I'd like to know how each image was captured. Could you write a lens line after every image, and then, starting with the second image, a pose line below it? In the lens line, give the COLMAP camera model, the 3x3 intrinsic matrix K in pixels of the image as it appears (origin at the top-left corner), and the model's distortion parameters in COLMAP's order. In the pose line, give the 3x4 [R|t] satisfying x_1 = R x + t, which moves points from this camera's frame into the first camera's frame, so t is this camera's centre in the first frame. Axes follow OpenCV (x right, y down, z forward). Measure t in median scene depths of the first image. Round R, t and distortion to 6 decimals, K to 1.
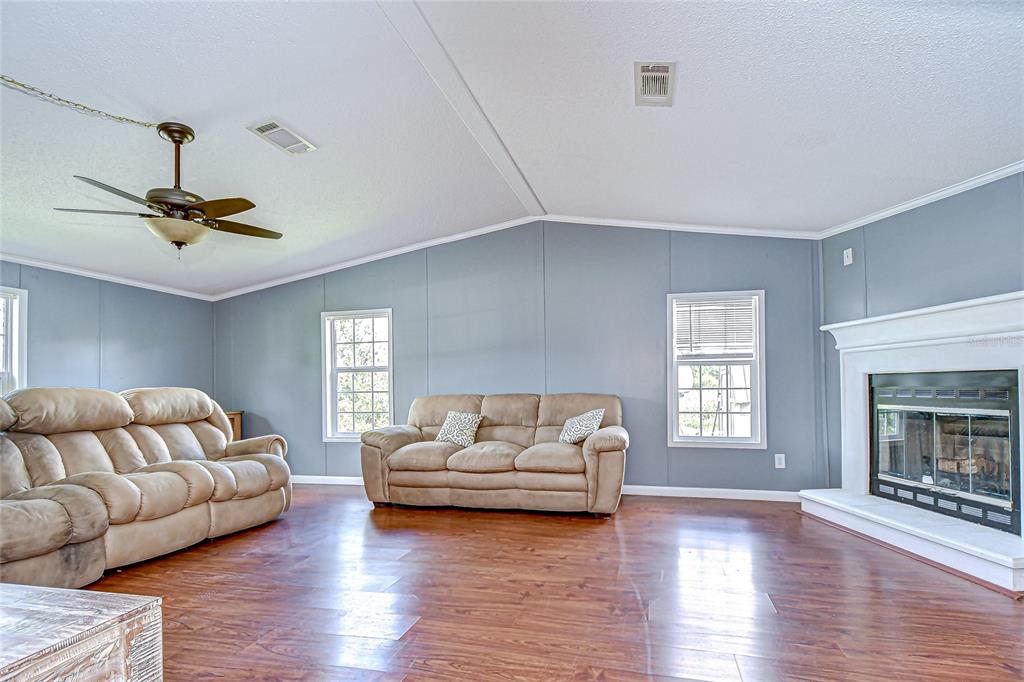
lens RADIAL K [[458.4, 0, 518.9], [0, 458.4, 371.4], [0, 0, 1]] dist [0.000991, -0.004615]
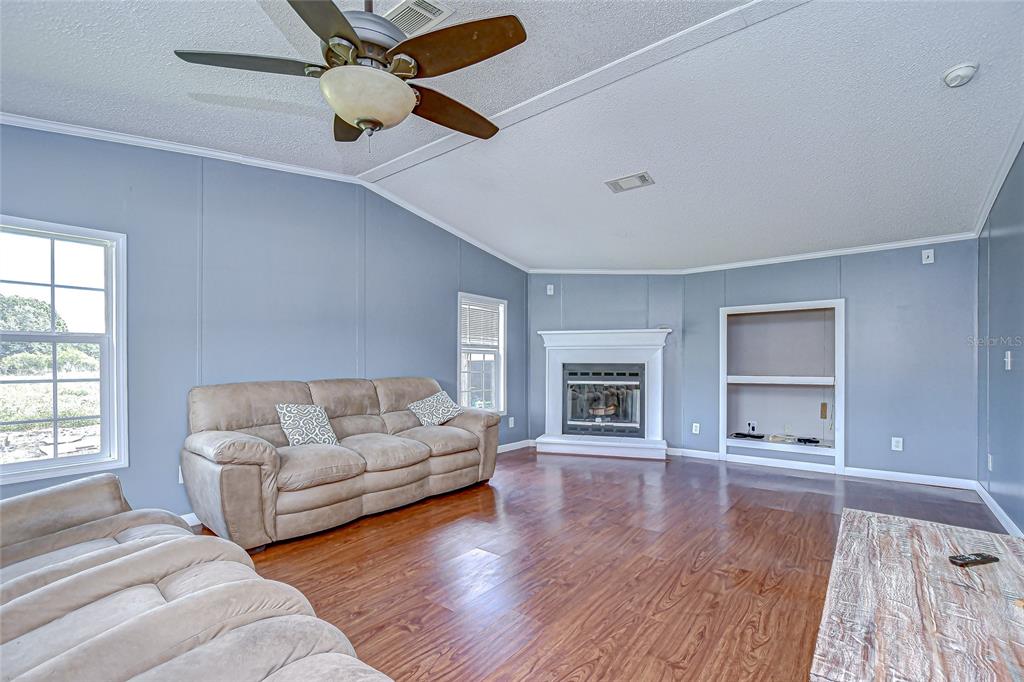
lens RADIAL K [[458.4, 0, 518.9], [0, 458.4, 371.4], [0, 0, 1]] dist [0.000991, -0.004615]
pose [[0.420932, -0.004554, 0.907081, -0.773292], [-0.032296, 0.999278, 0.020004, 0.007963], [-0.906517, -0.037715, 0.420482, 0.404368]]
